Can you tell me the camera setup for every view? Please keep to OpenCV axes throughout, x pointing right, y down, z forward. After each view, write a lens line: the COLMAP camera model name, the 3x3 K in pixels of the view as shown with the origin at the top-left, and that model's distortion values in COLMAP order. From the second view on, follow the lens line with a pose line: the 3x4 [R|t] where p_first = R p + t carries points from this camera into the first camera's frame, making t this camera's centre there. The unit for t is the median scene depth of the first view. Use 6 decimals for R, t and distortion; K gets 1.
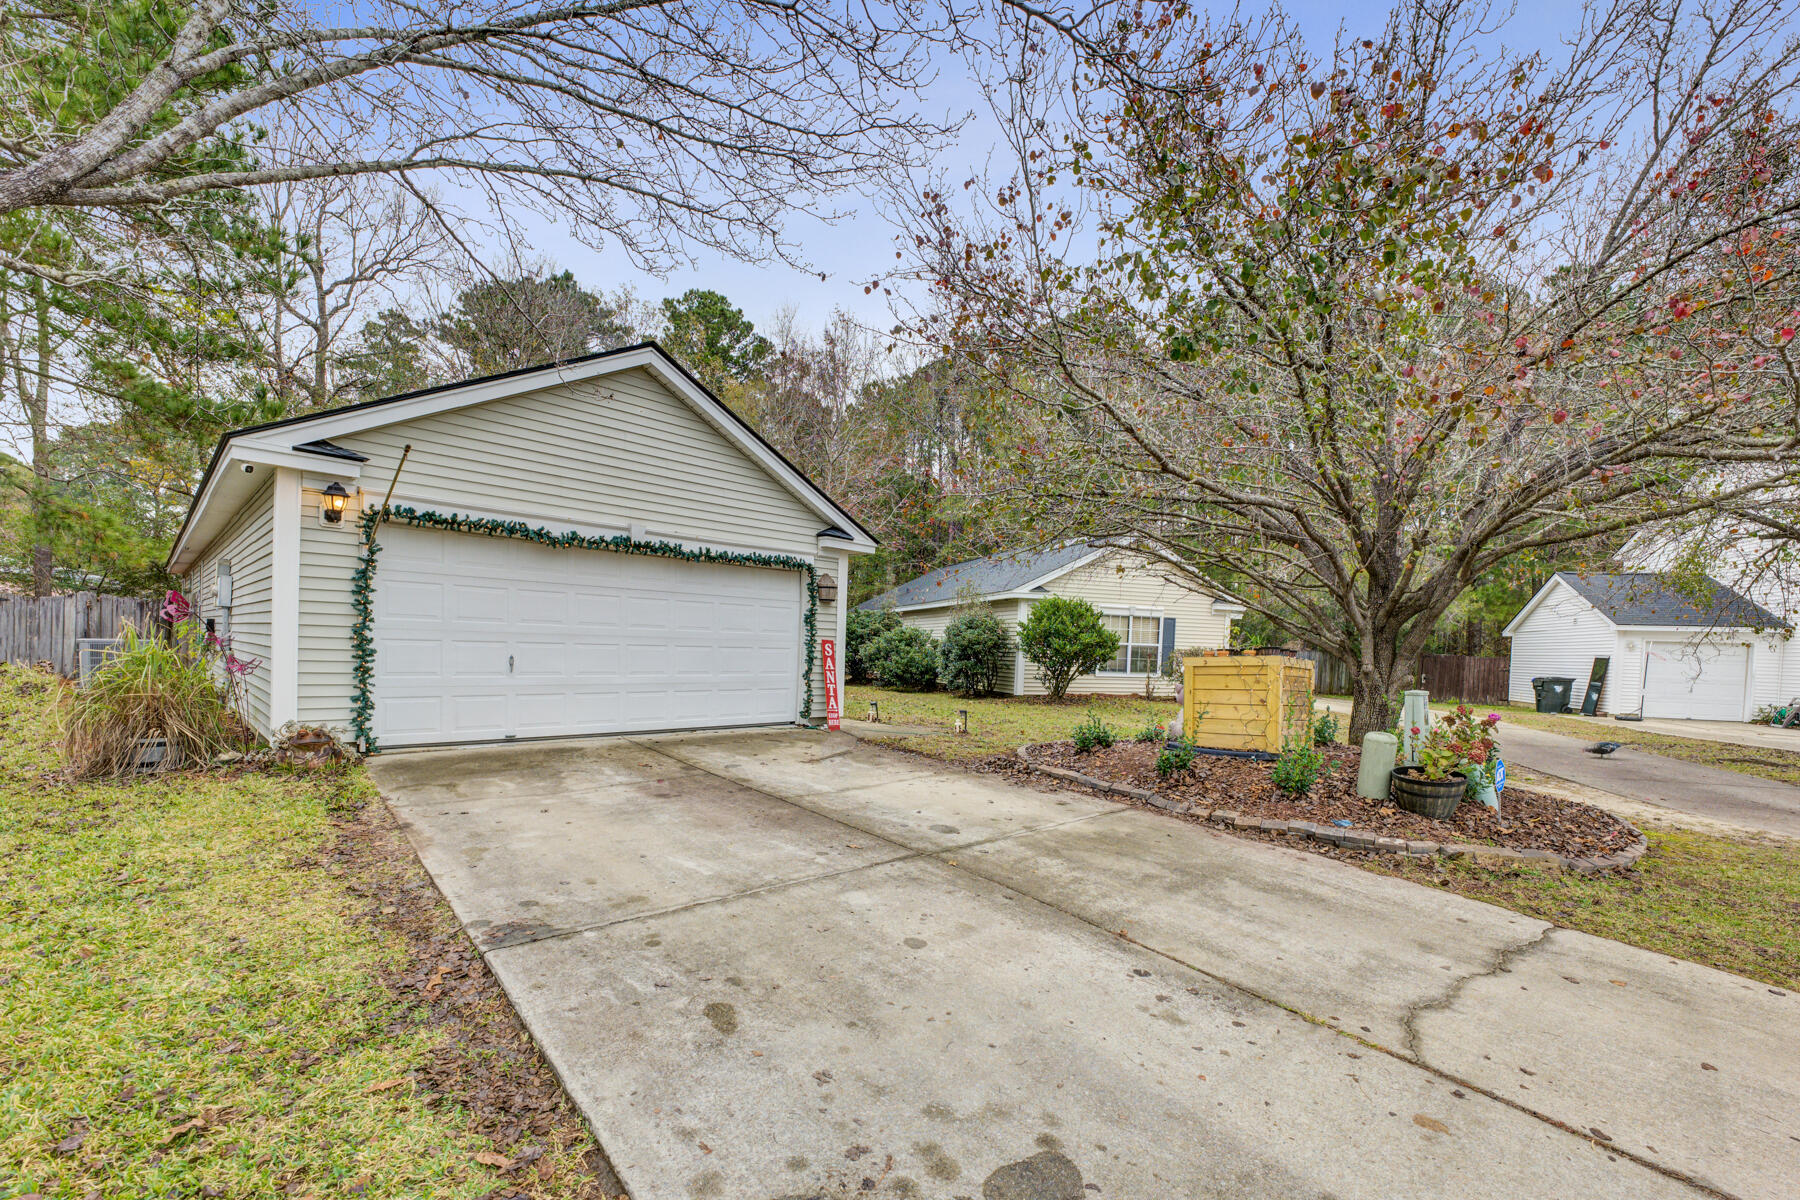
lens RADIAL K [[745.2, 0, 942.0], [0, 745.2, 651.7], [0, 0, 1]] dist [-0.024388, 0.000030]
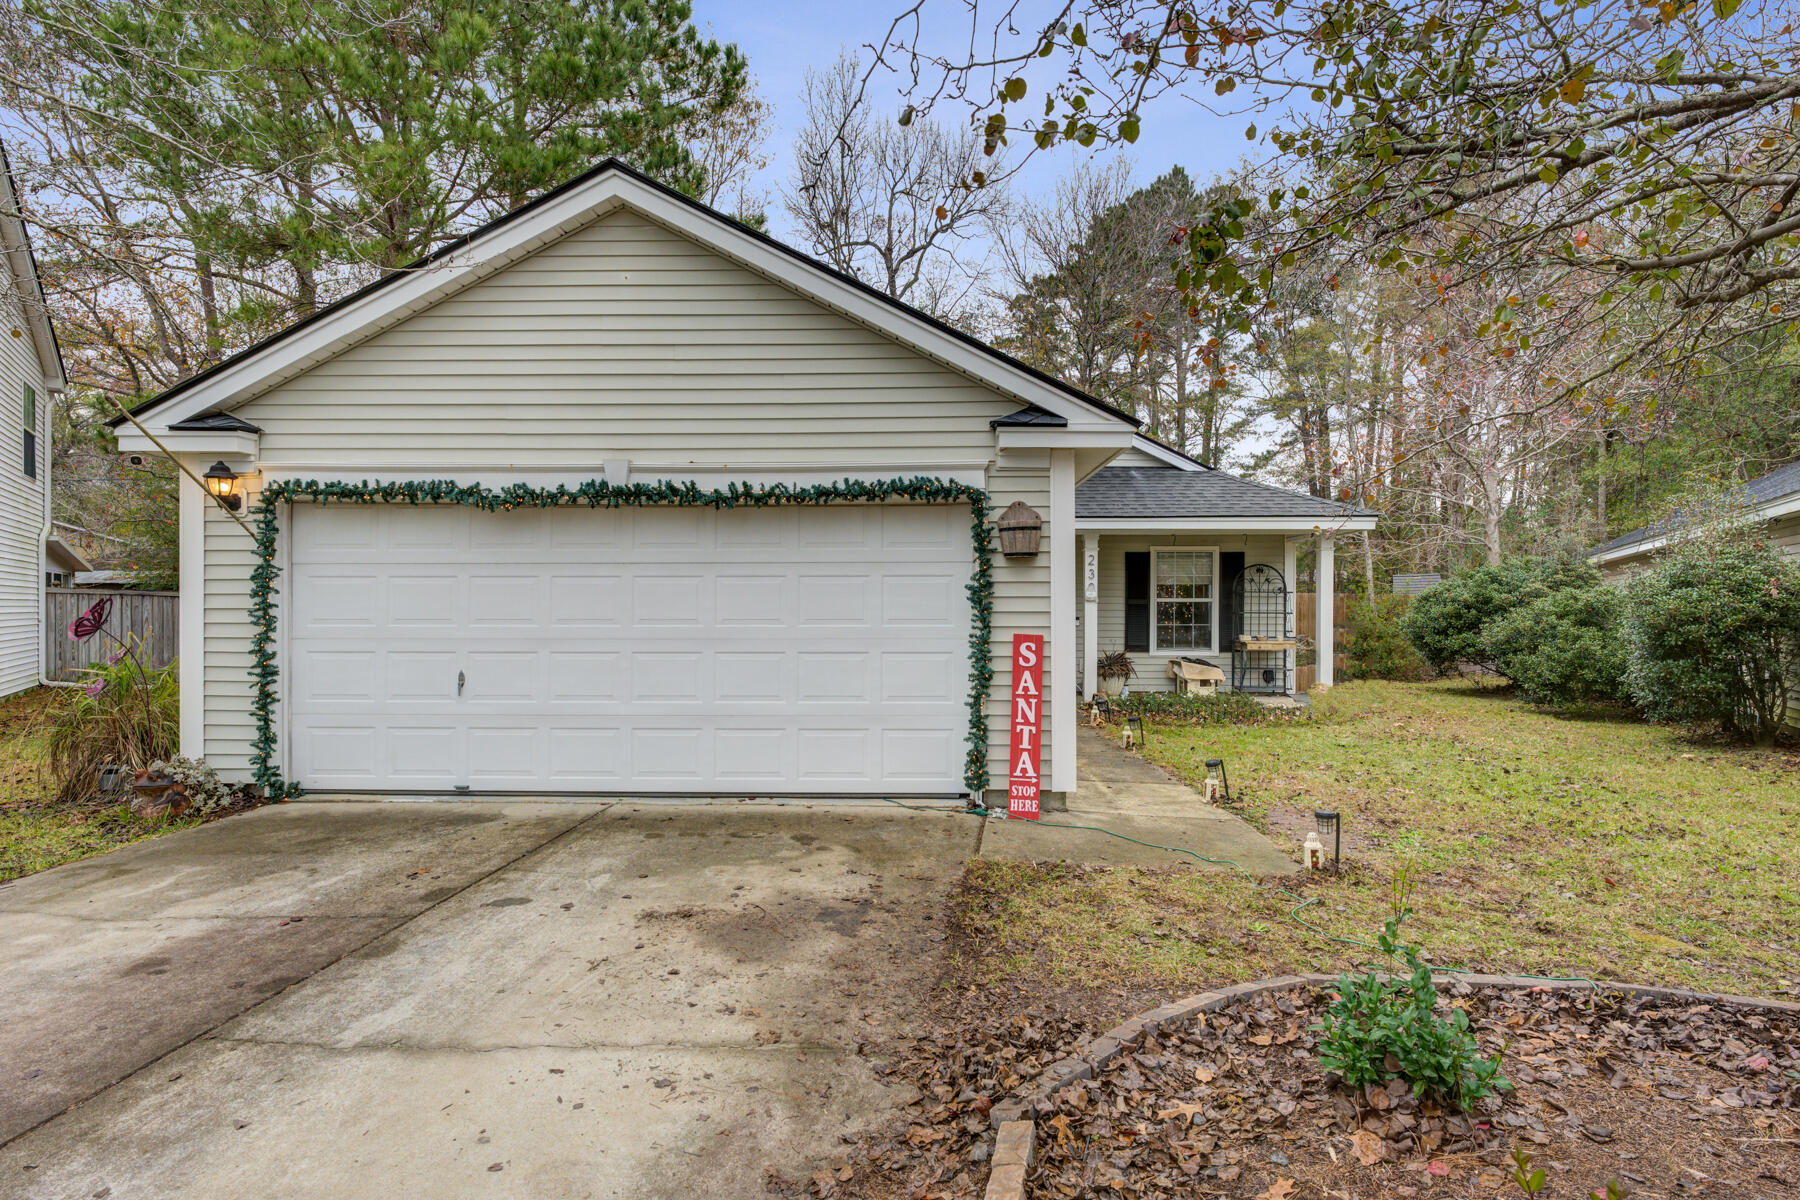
lens RADIAL K [[935.4, 0, 908.7], [0, 935.4, 596.5], [0, 0, 1]] dist [-0.005438, -0.000789]
pose [[0.660319, -0.039932, -0.749923, 0.360861], [0.014332, 0.999074, -0.040579, -0.023619], [0.750848, 0.016047, 0.660280, 0.728802]]
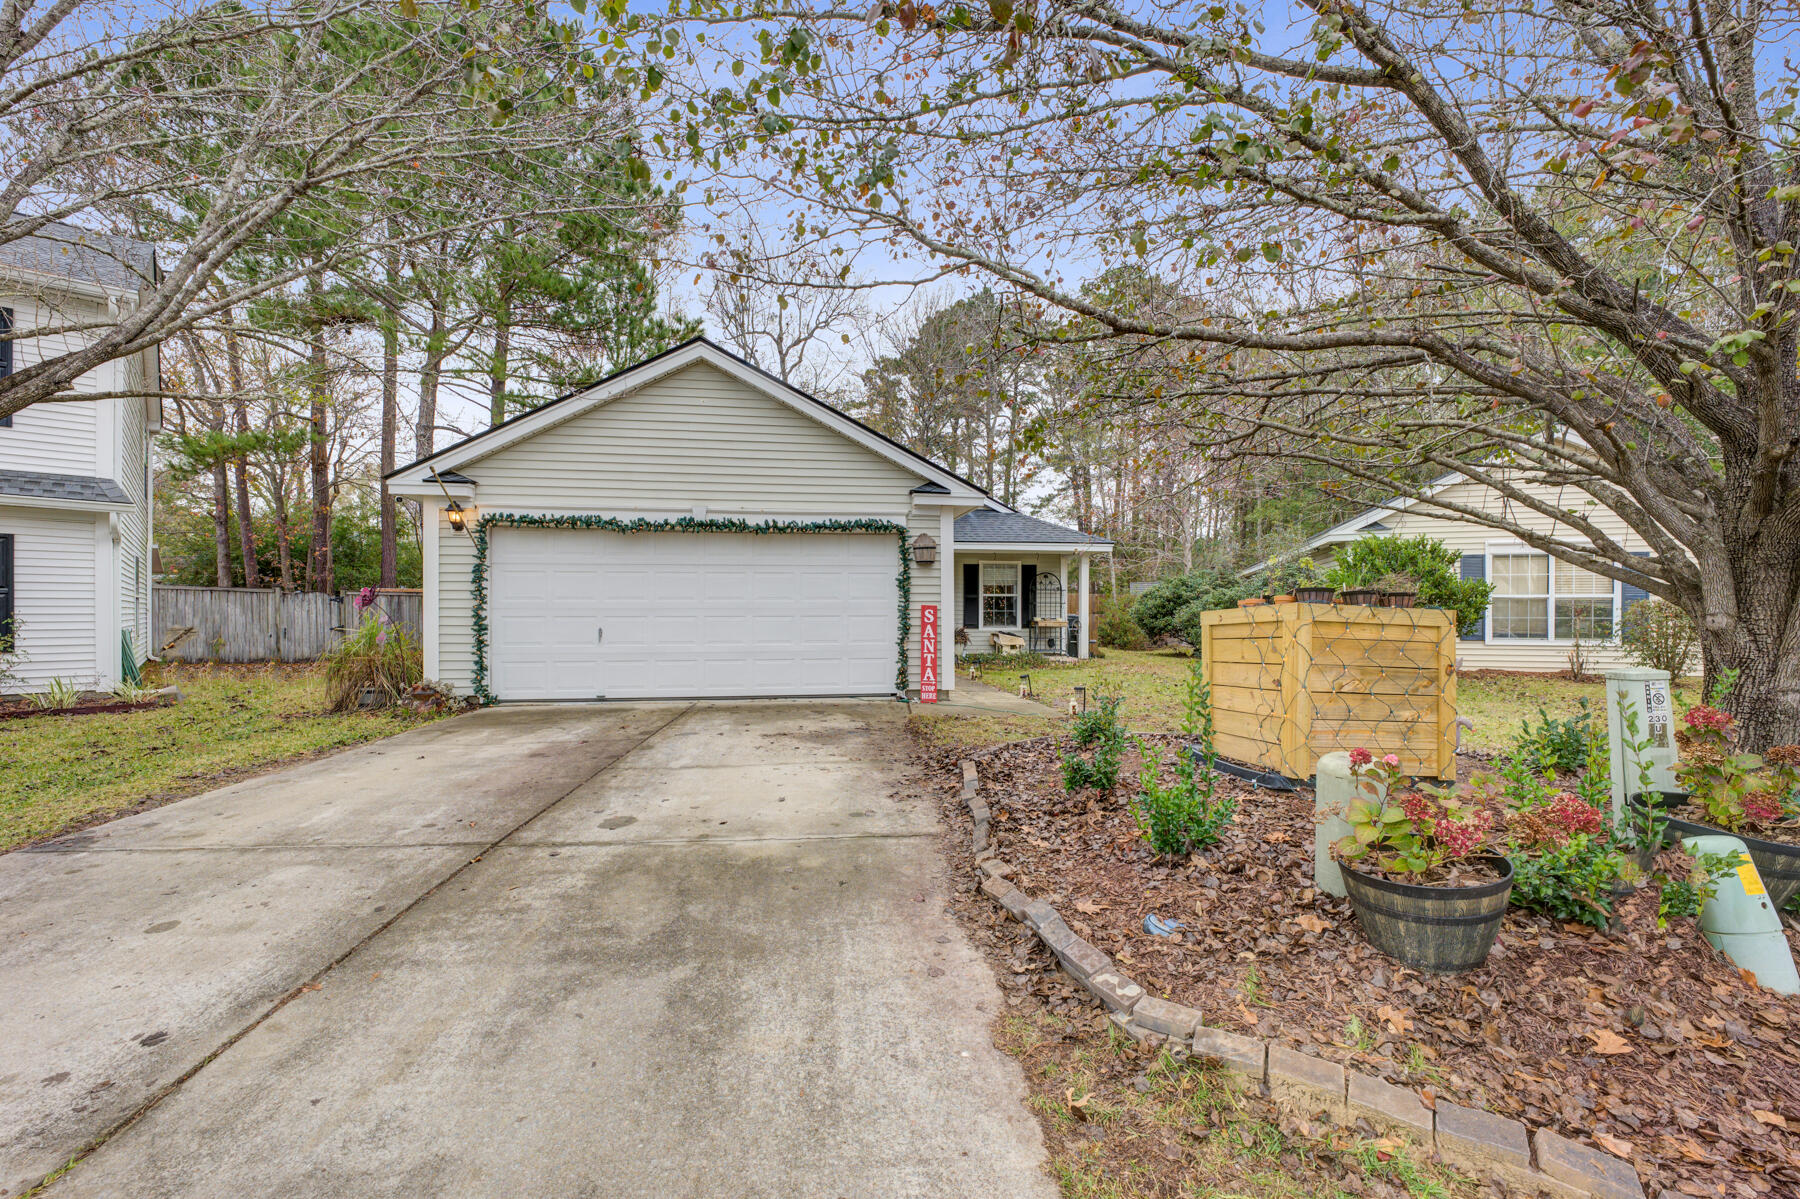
lens RADIAL K [[745.2, 0, 918.4], [0, 745.2, 600.5], [0, 0, 1]] dist [-0.024388, 0.000030]
pose [[0.791987, -0.041034, -0.609157, 0.543120], [0.021789, 0.999003, -0.038966, 0.018482], [0.610149, 0.017588, 0.792092, 0.367206]]
